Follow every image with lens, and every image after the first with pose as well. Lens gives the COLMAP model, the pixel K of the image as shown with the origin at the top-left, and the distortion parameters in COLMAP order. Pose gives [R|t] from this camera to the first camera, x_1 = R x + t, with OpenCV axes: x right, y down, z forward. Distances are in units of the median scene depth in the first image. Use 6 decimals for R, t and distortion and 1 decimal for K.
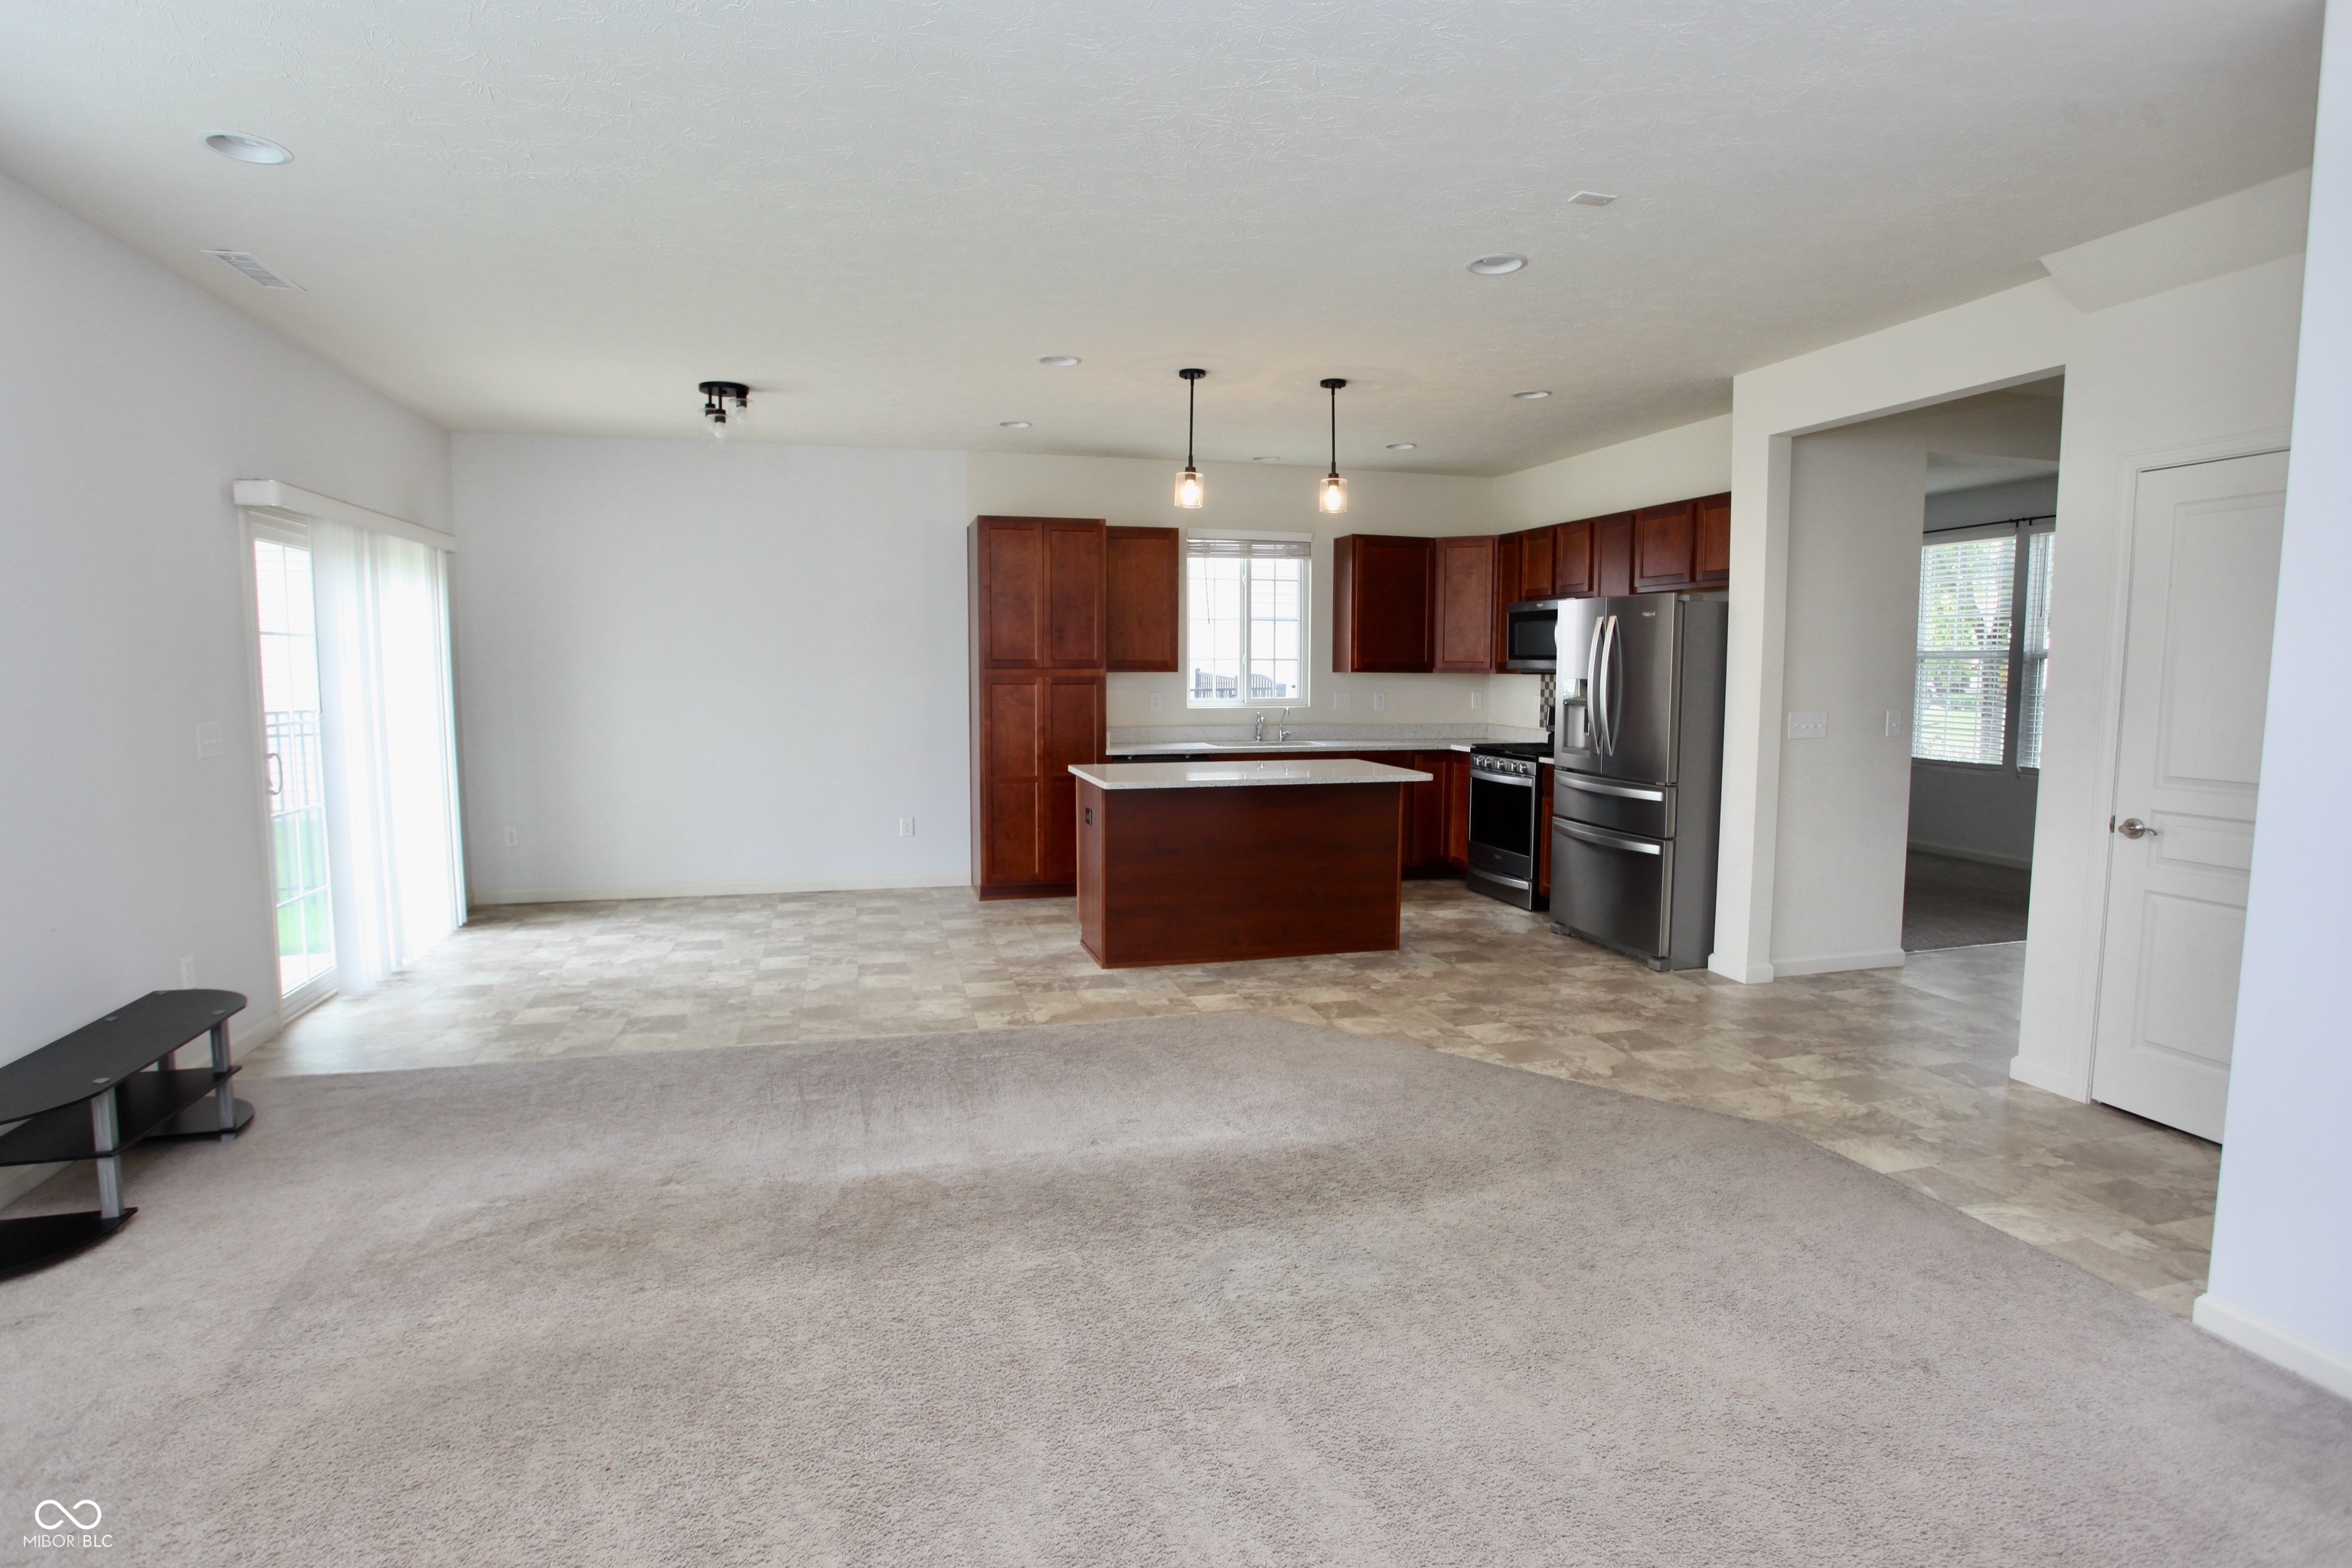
lens RADIAL K [[1147.5, 0, 1176.0], [0, 1147.5, 784.0], [0, 0, 1]] dist [-0.061458, 0.024066]
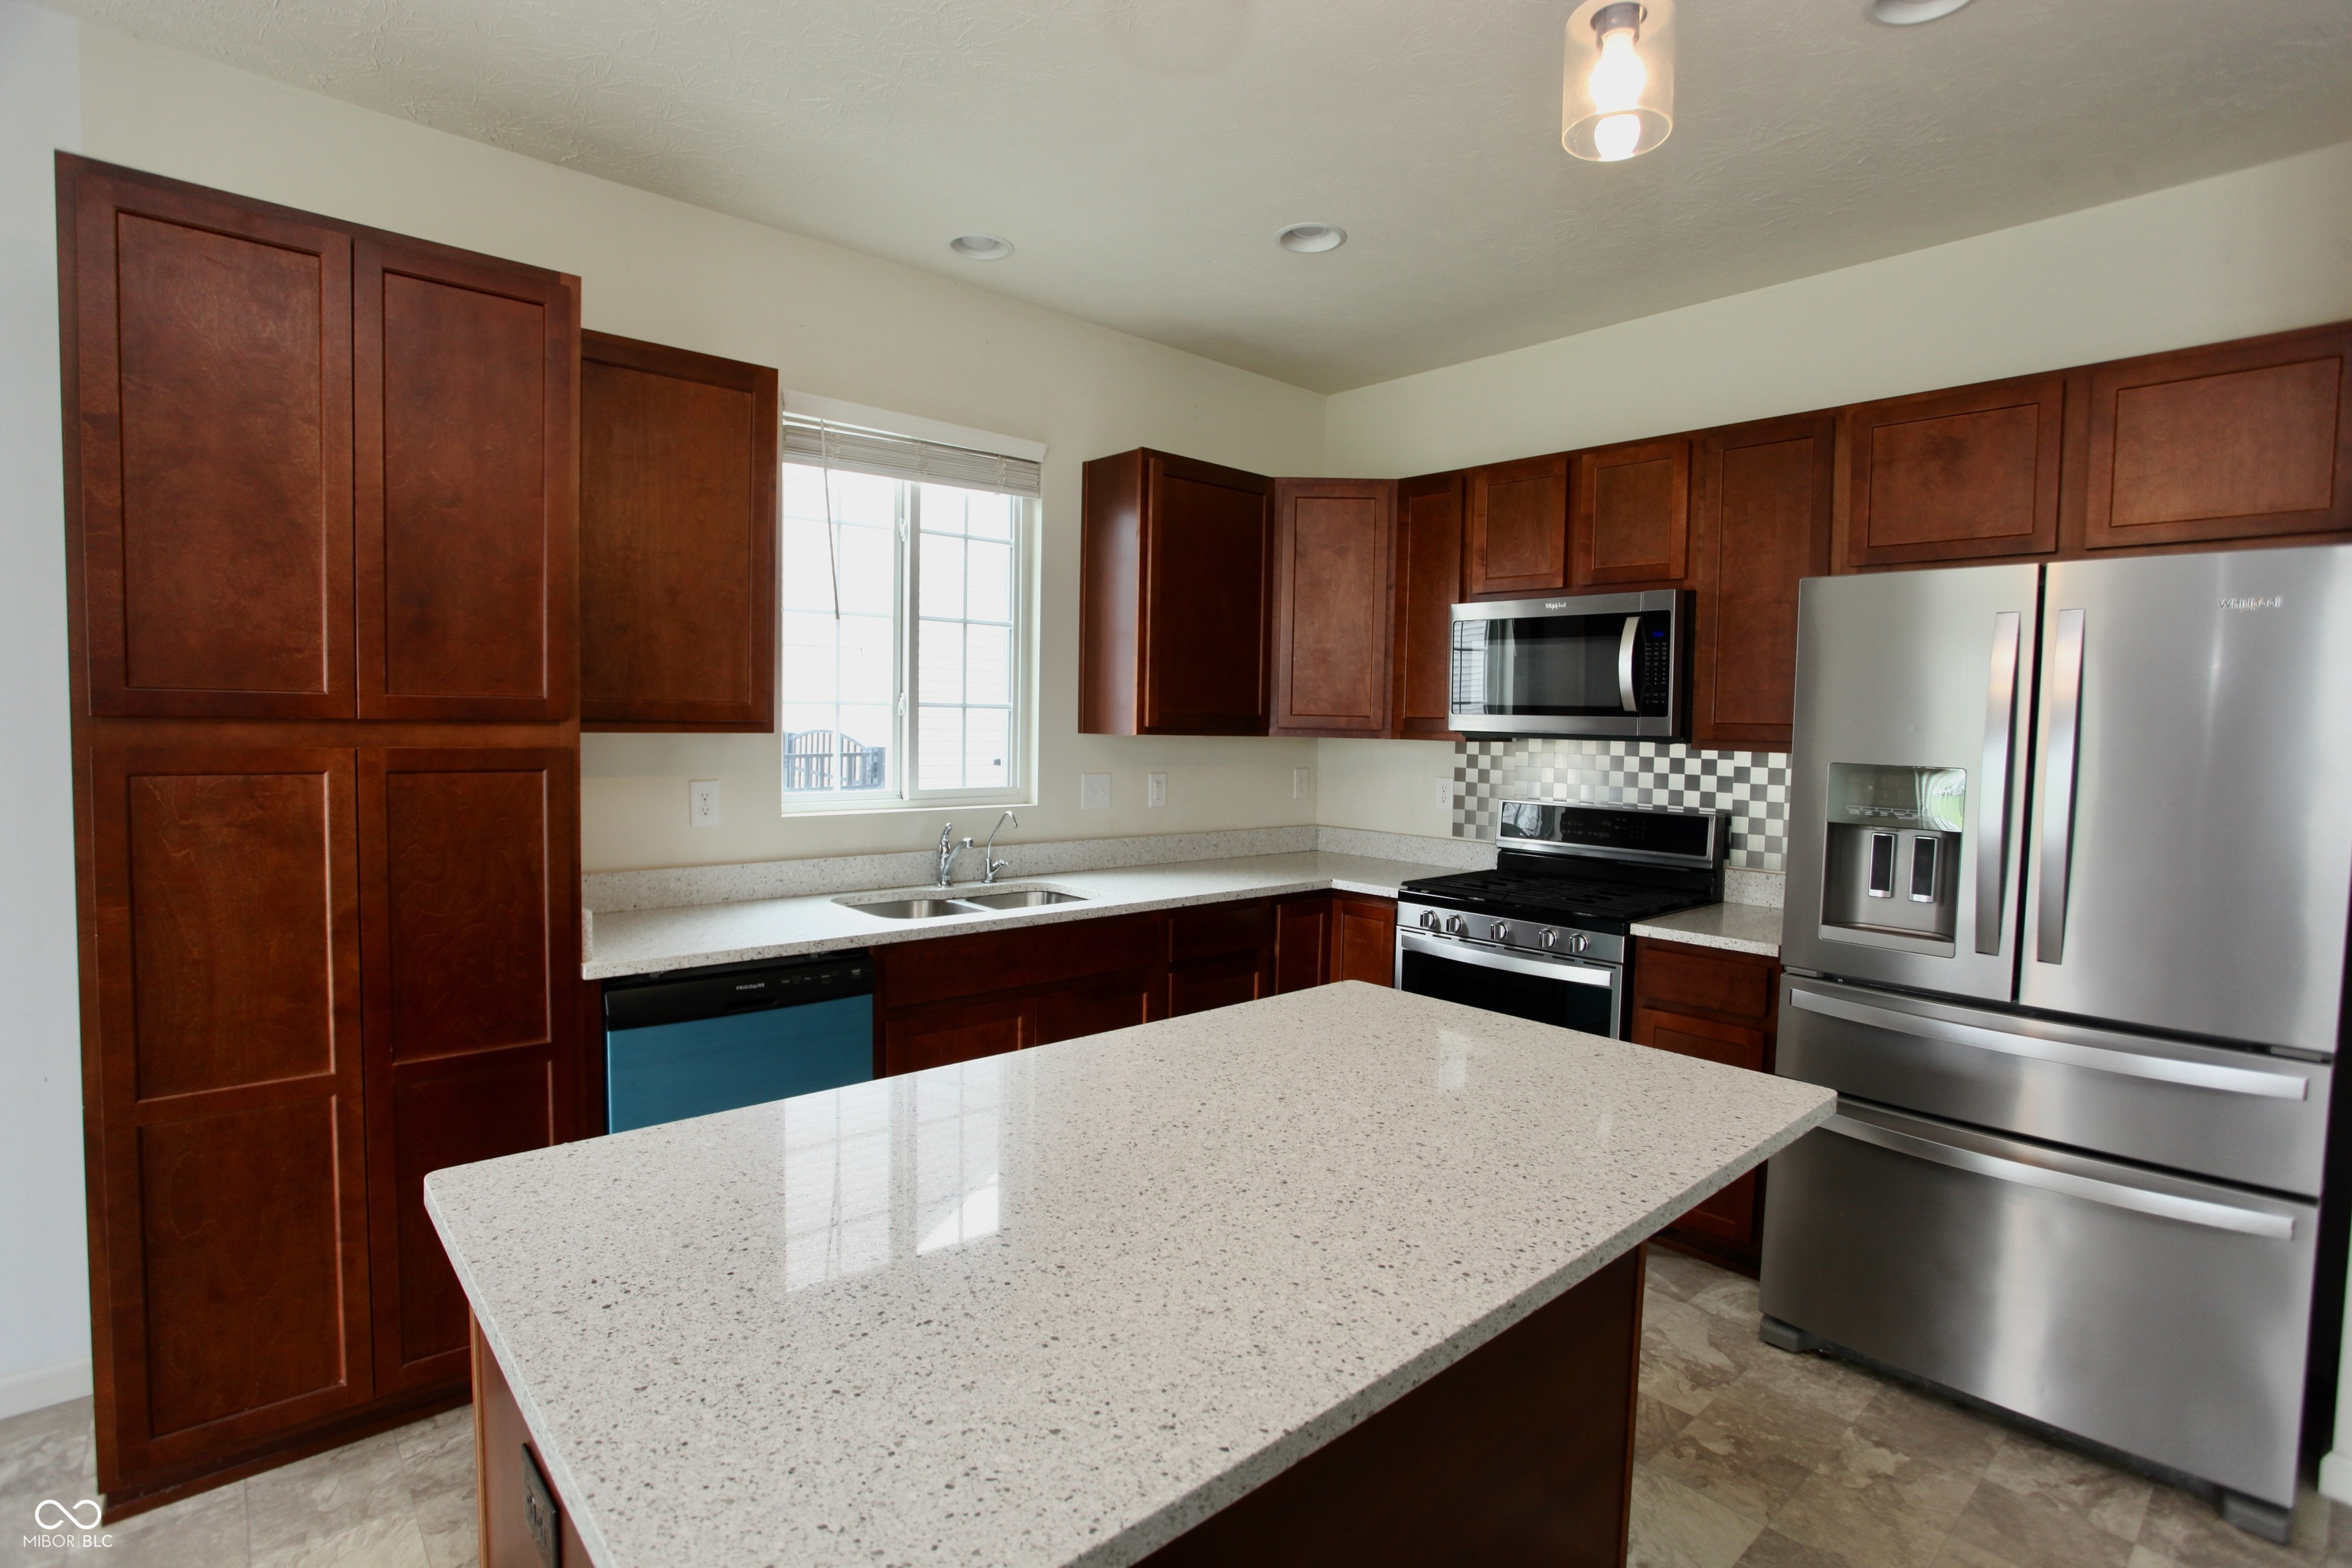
lens RADIAL K [[1138.7, 0, 1176.0], [0, 1138.7, 784.0], [0, 0, 1]] dist [-0.075574, 0.053601]
pose [[0.897370, -0.010560, 0.441152, -0.046579], [0.028641, 0.998999, -0.034347, -0.063075], [-0.440348, 0.043457, 0.896775, 0.594282]]
